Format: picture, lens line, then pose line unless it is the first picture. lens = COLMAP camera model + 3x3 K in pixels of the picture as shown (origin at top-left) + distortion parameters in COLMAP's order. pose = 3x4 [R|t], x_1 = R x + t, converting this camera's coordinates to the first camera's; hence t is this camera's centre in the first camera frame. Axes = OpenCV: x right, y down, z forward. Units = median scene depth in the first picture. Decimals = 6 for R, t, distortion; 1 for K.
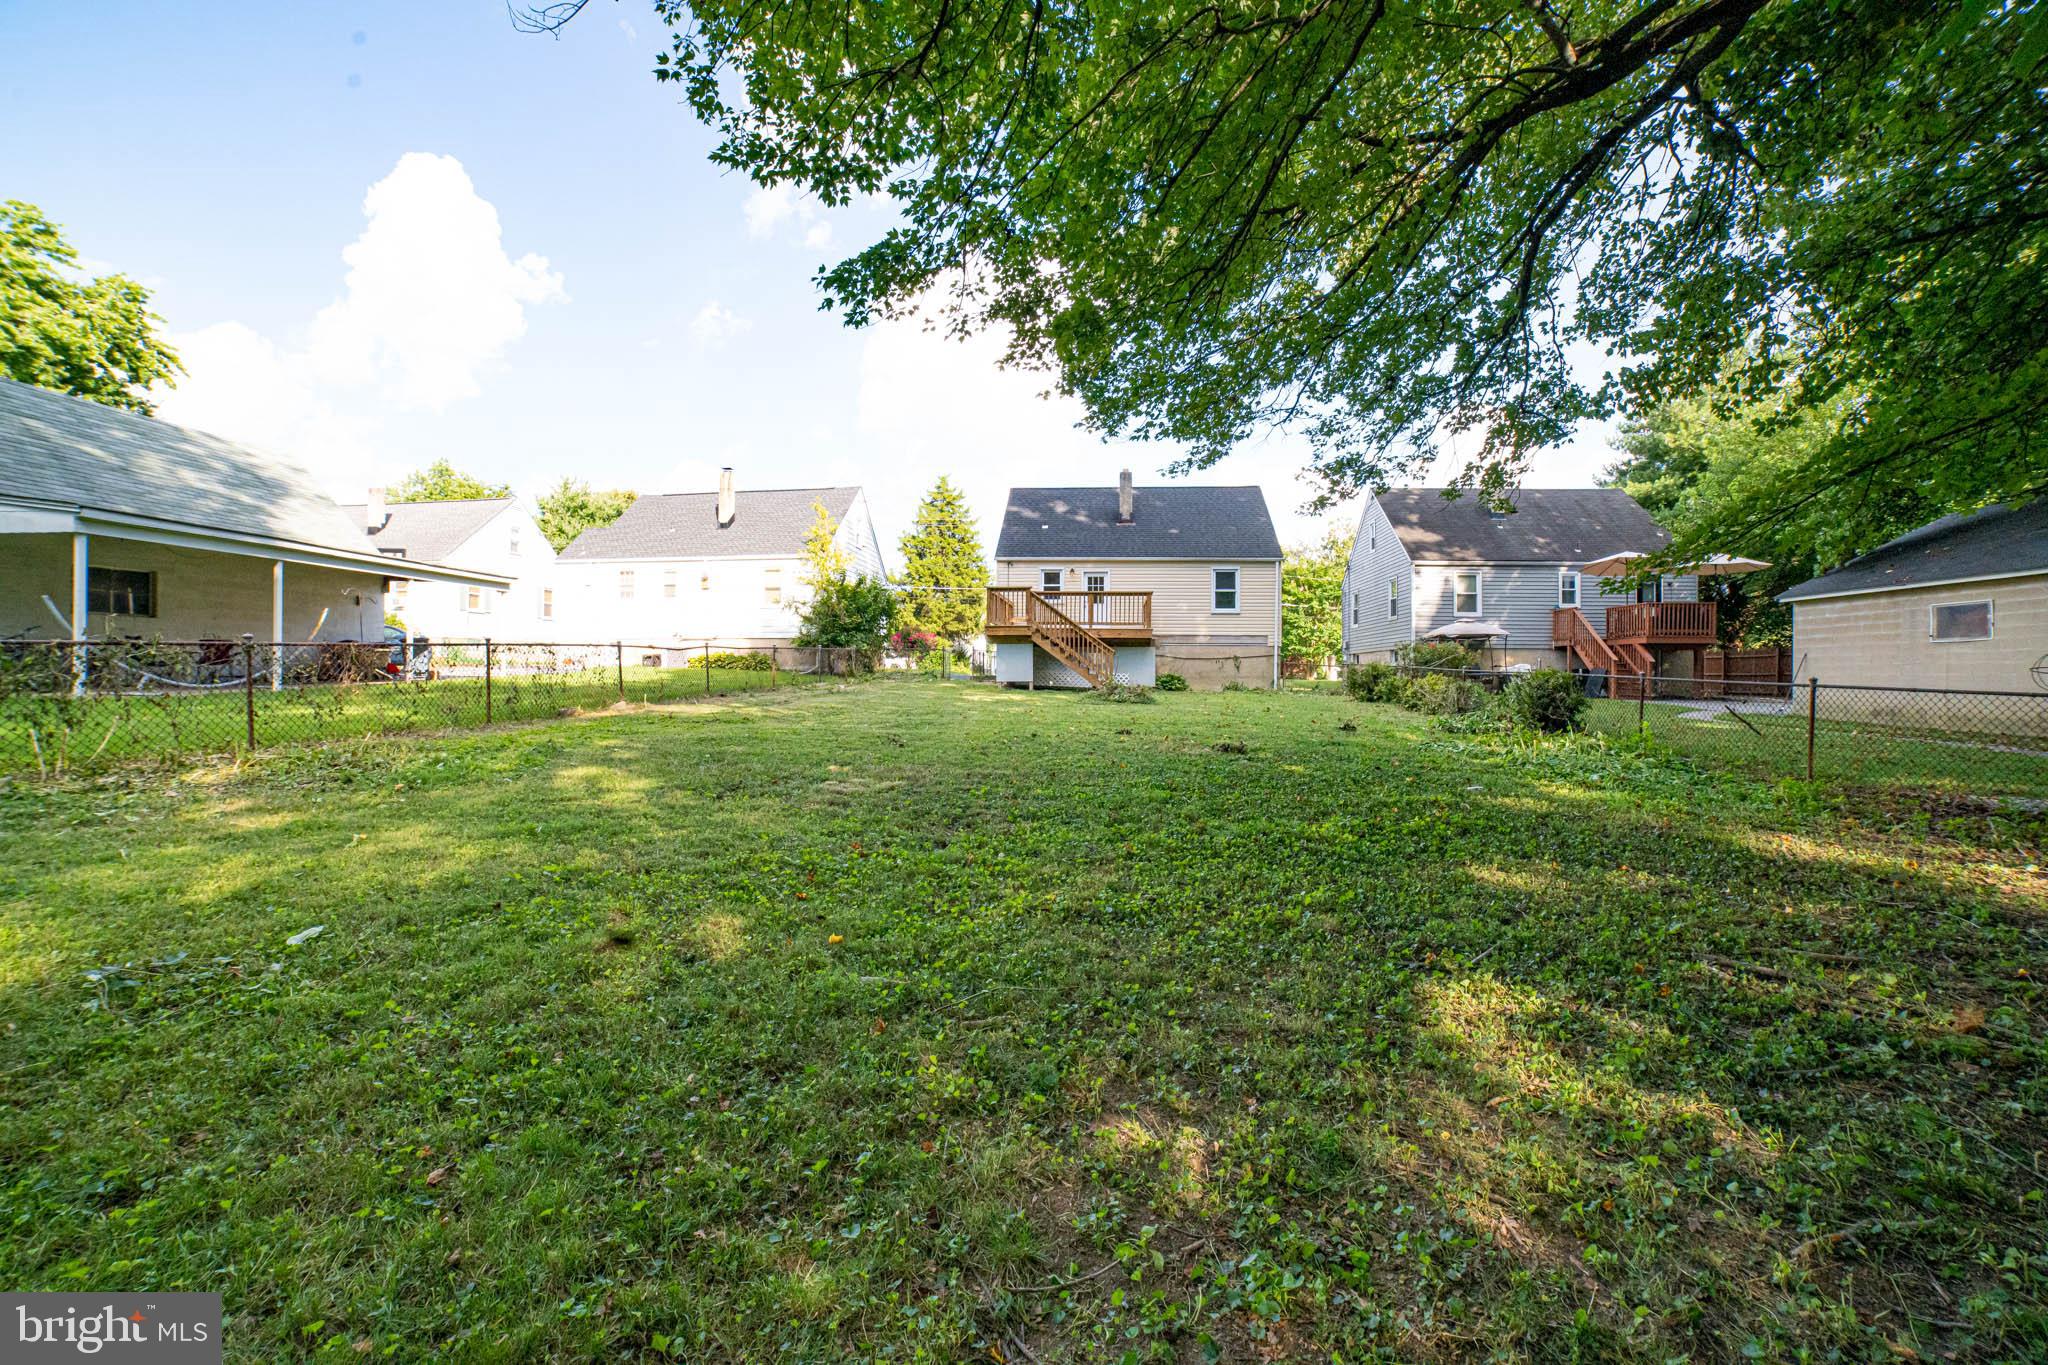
lens RADIAL K [[817.9, 0, 1024.0], [0, 817.9, 682.5], [0, 0, 1]] dist [-0.104921, 0.036955]
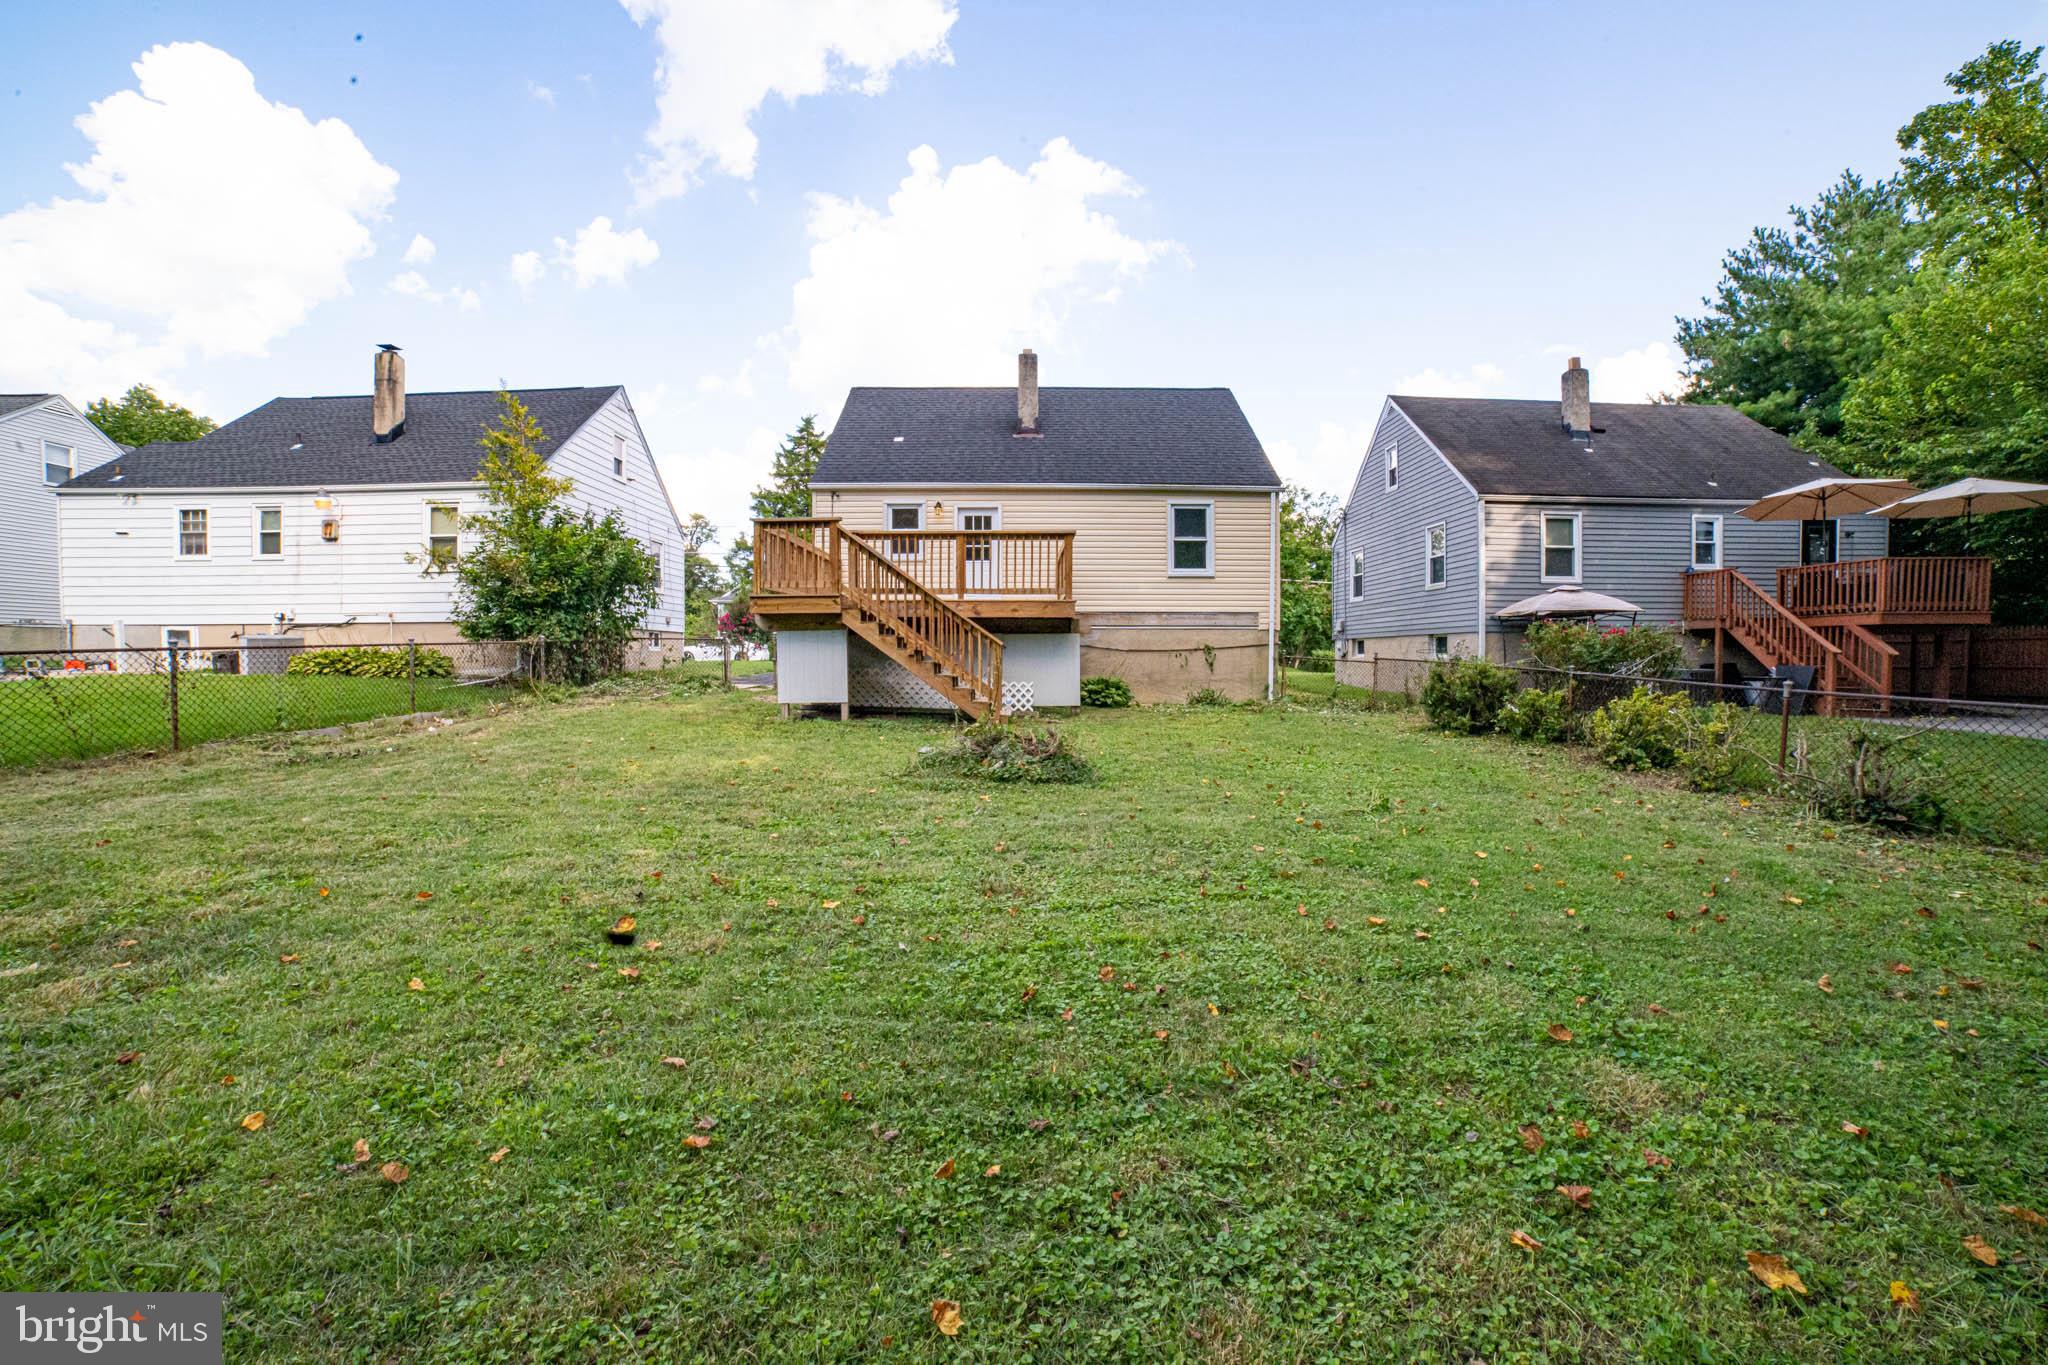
lens RADIAL K [[817.9, 0, 1024.0], [0, 817.9, 682.5], [0, 0, 1]] dist [-0.104921, 0.036955]
pose [[0.994108, -0.011946, 0.107737, 0.061887], [0.009107, 0.999599, 0.026805, -0.025155], [-0.108014, -0.025666, 0.993818, 0.443065]]
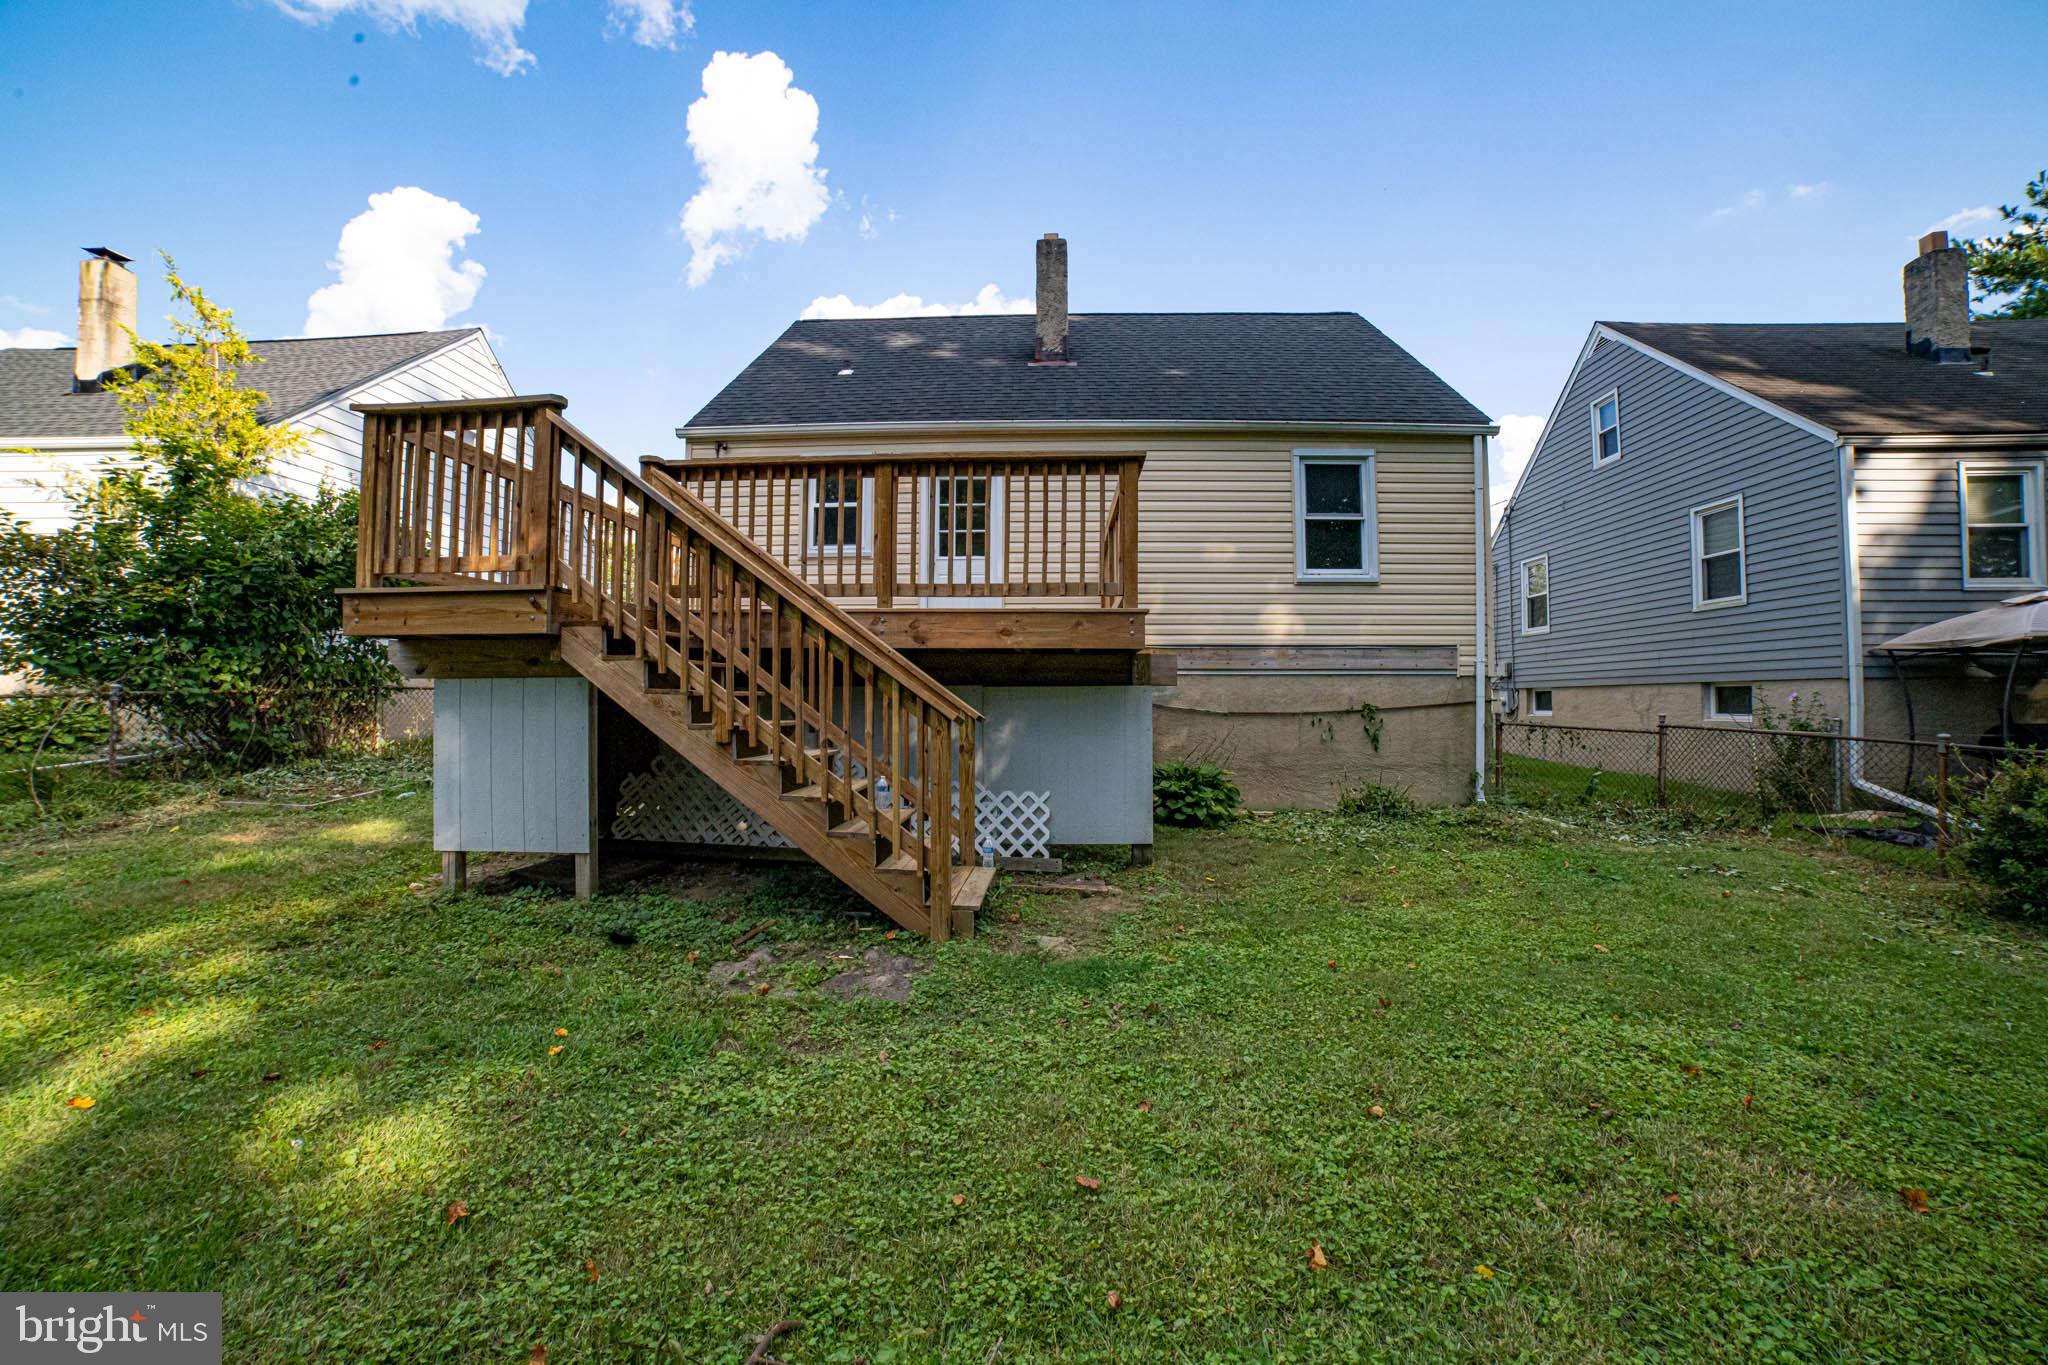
lens RADIAL K [[817.9, 0, 1024.0], [0, 817.9, 682.5], [0, 0, 1]] dist [-0.104921, 0.036955]
pose [[0.998083, -0.005114, 0.061676, 0.103347], [0.006992, 0.999517, -0.030280, -0.036370], [-0.061491, 0.030653, 0.997637, 0.733643]]
